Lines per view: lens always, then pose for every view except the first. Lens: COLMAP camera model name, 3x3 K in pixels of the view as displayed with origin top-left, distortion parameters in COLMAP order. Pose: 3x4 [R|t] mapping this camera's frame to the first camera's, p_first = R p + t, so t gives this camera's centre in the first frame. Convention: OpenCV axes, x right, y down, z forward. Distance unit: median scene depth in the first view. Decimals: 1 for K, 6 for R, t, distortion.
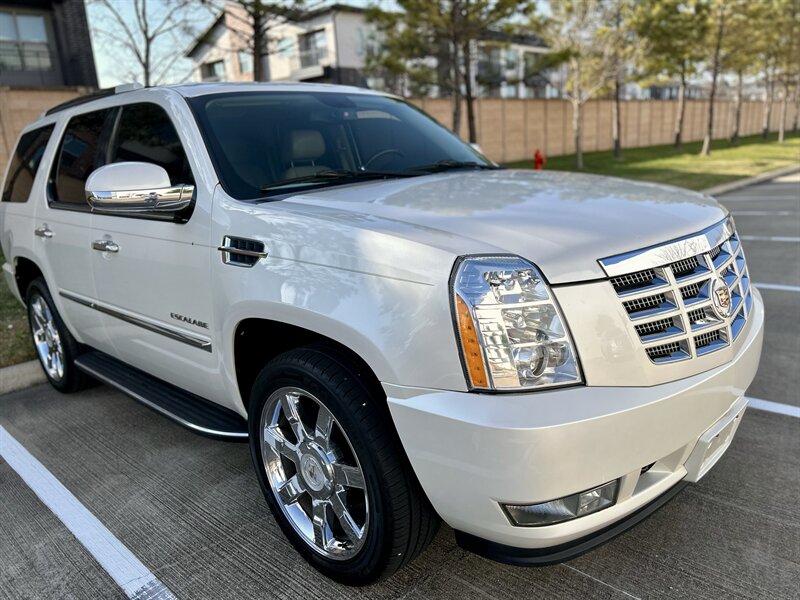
lens RADIAL K [[600.8, 0, 400.0], [0, 600.8, 300.0], [0, 0, 1]] dist [0.055580, -0.064346]
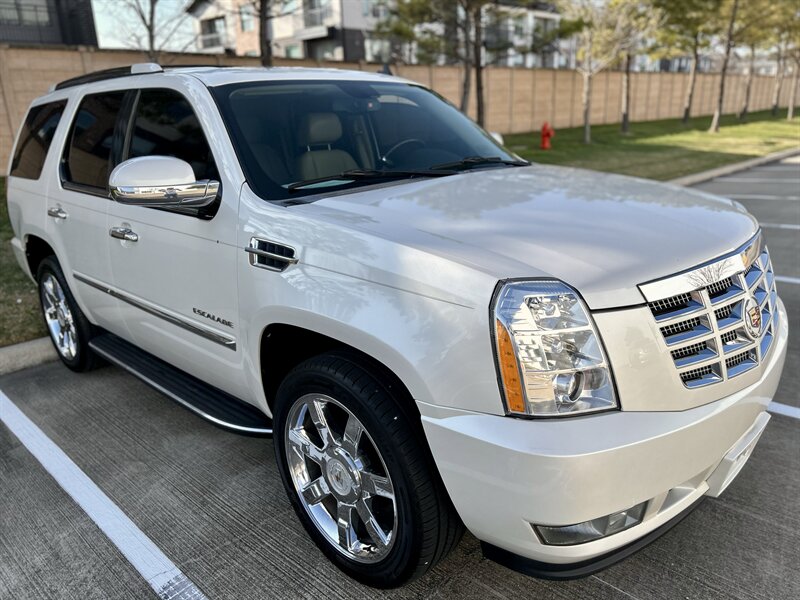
lens RADIAL K [[600.2, 0, 402.8], [0, 600.2, 302.4], [0, 0, 1]] dist [0.060223, -0.069850]
pose [[0.999633, 0.025652, 0.008652, -0.012358], [-0.026112, 0.997971, 0.058072, -0.015777], [-0.007144, -0.058277, 0.998275, 0.001395]]
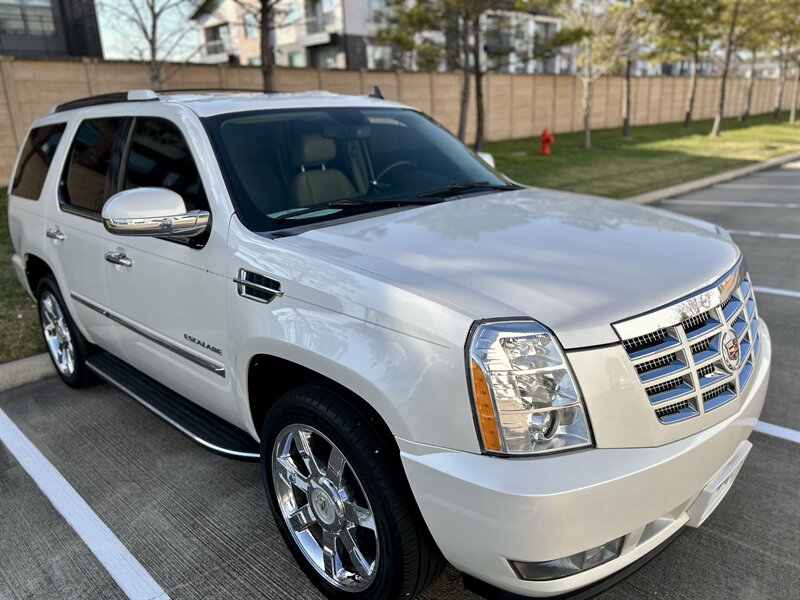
lens RADIAL K [[599.7, 0, 398.9], [0, 599.7, 296.2], [0, 0, 1]] dist [0.063442, -0.073822]
pose [[0.999710, 0.023870, -0.003129, -0.005107], [-0.023707, 0.998731, 0.044428, -0.027502], [0.004185, -0.044341, 0.999008, -0.002319]]
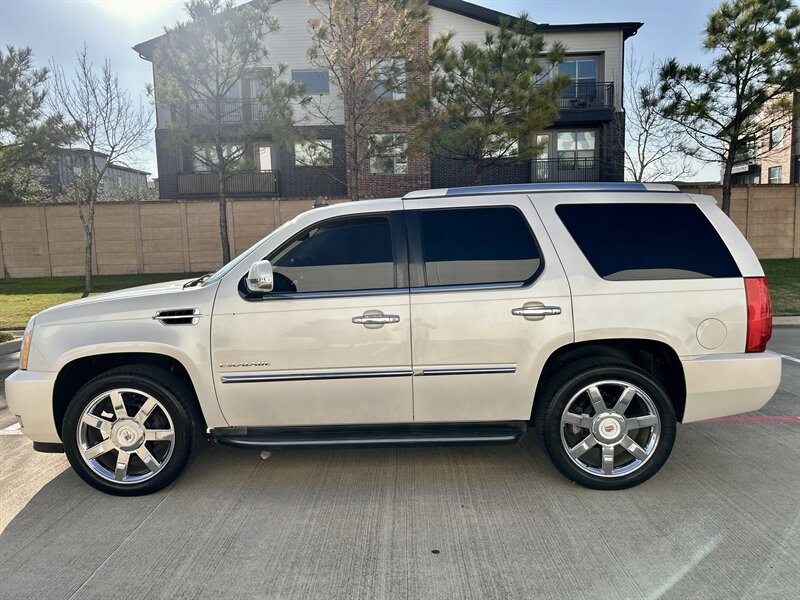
lens RADIAL K [[598.3, 0, 409.4], [0, 598.3, 297.7], [0, 0, 1]] dist [0.059019, -0.066910]
pose [[0.699809, 0.122029, -0.703829, 0.359860], [-0.197386, 0.979972, -0.026352, 0.098932], [0.686517, 0.157368, 0.709880, -0.581651]]
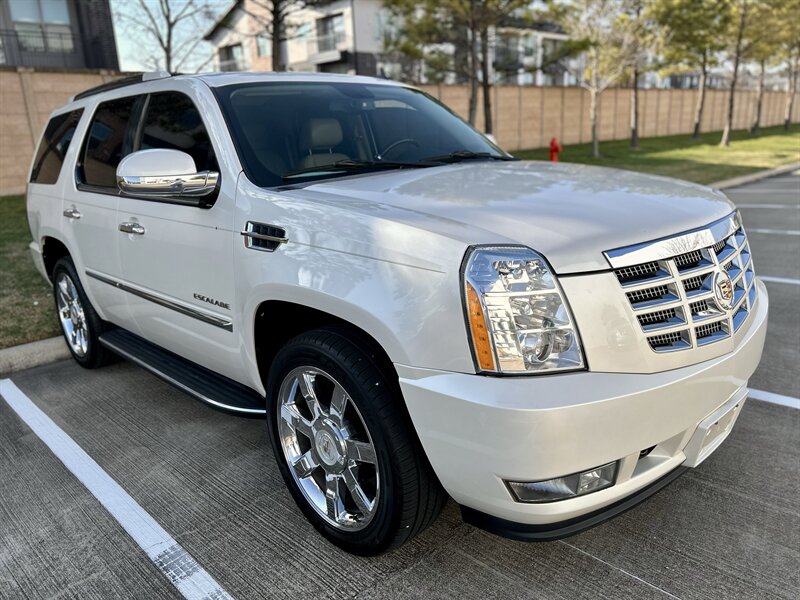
lens RADIAL K [[600.2, 0, 396.4], [0, 600.2, 292.1], [0, 0, 1]] dist [0.057204, -0.066363]
pose [[0.999438, 0.021830, -0.025424, -0.000487], [-0.021562, 0.999709, 0.010770, -0.000046], [0.025651, -0.010216, 0.999619, -0.010612]]
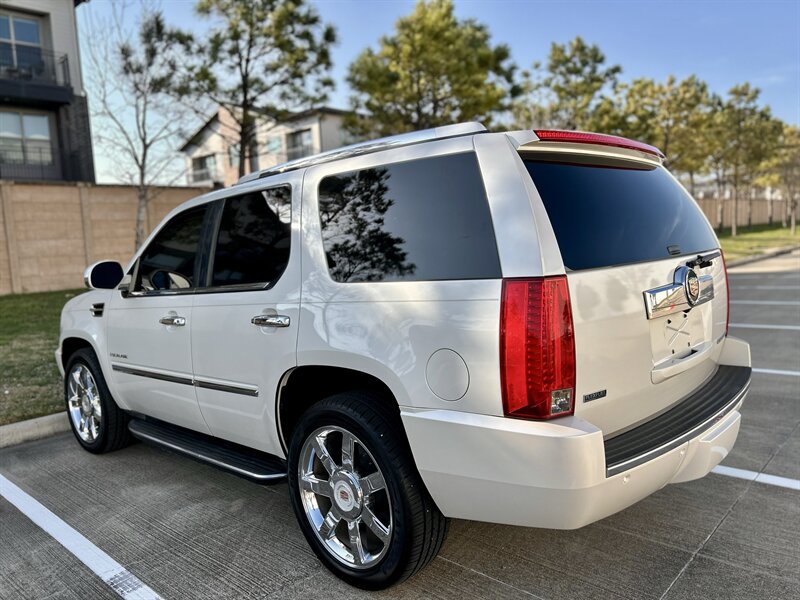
lens RADIAL K [[599.2, 0, 397.4], [0, 599.2, 291.6], [0, 0, 1]] dist [0.054622, -0.060739]
pose [[0.999669, 0.009373, 0.023942, 0.035443], [-0.005577, 0.988063, -0.153947, 0.015674], [-0.025099, 0.153763, 0.987789, -0.096558]]
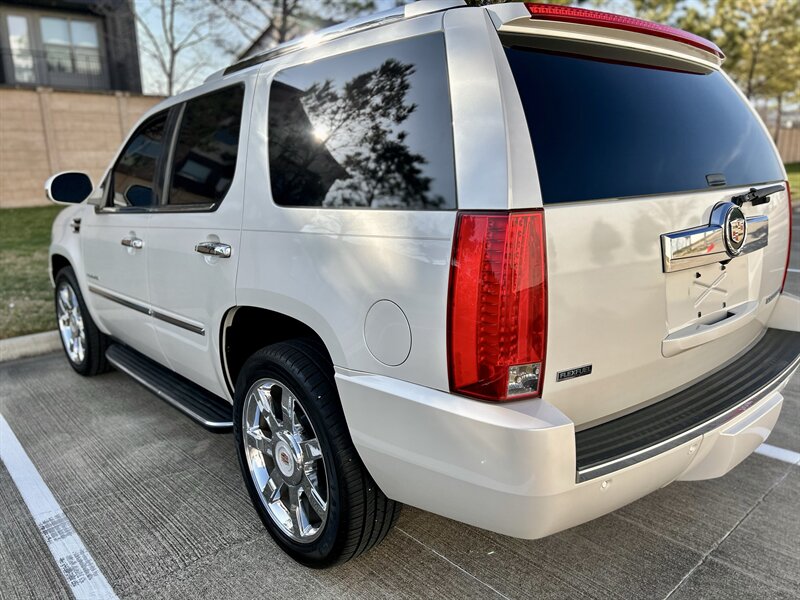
lens RADIAL K [[600.2, 0, 396.4], [0, 600.2, 292.1], [0, 0, 1]] dist [0.057204, -0.066363]
pose [[0.996408, 0.057093, -0.062539, 0.074719], [-0.058851, 0.997911, -0.026646, 0.003836], [0.060887, 0.030231, 0.997687, -0.041834]]
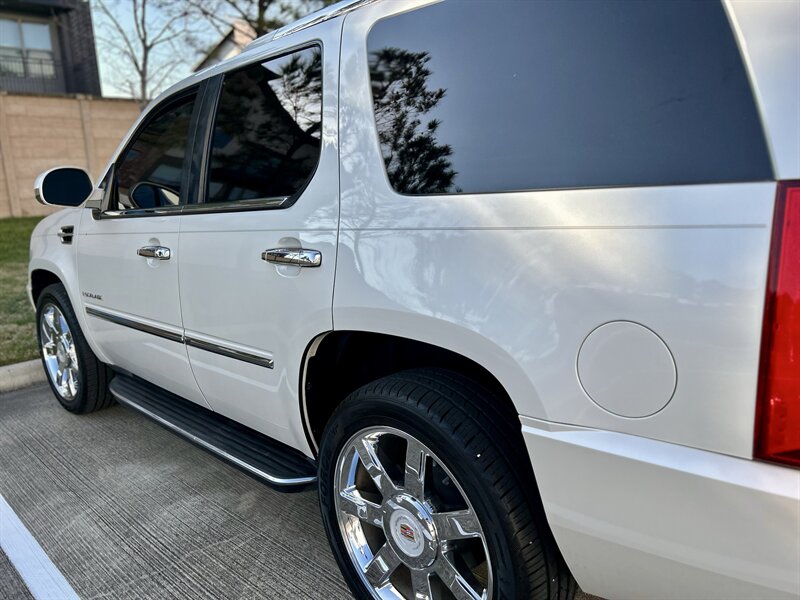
lens RADIAL K [[598.3, 0, 409.4], [0, 598.3, 297.7], [0, 0, 1]] dist [0.059019, -0.066910]
pose [[0.999492, 0.028424, 0.014385, 0.013884], [-0.027911, 0.999009, -0.034670, 0.002296], [-0.015356, 0.034251, 0.999295, 0.016570]]
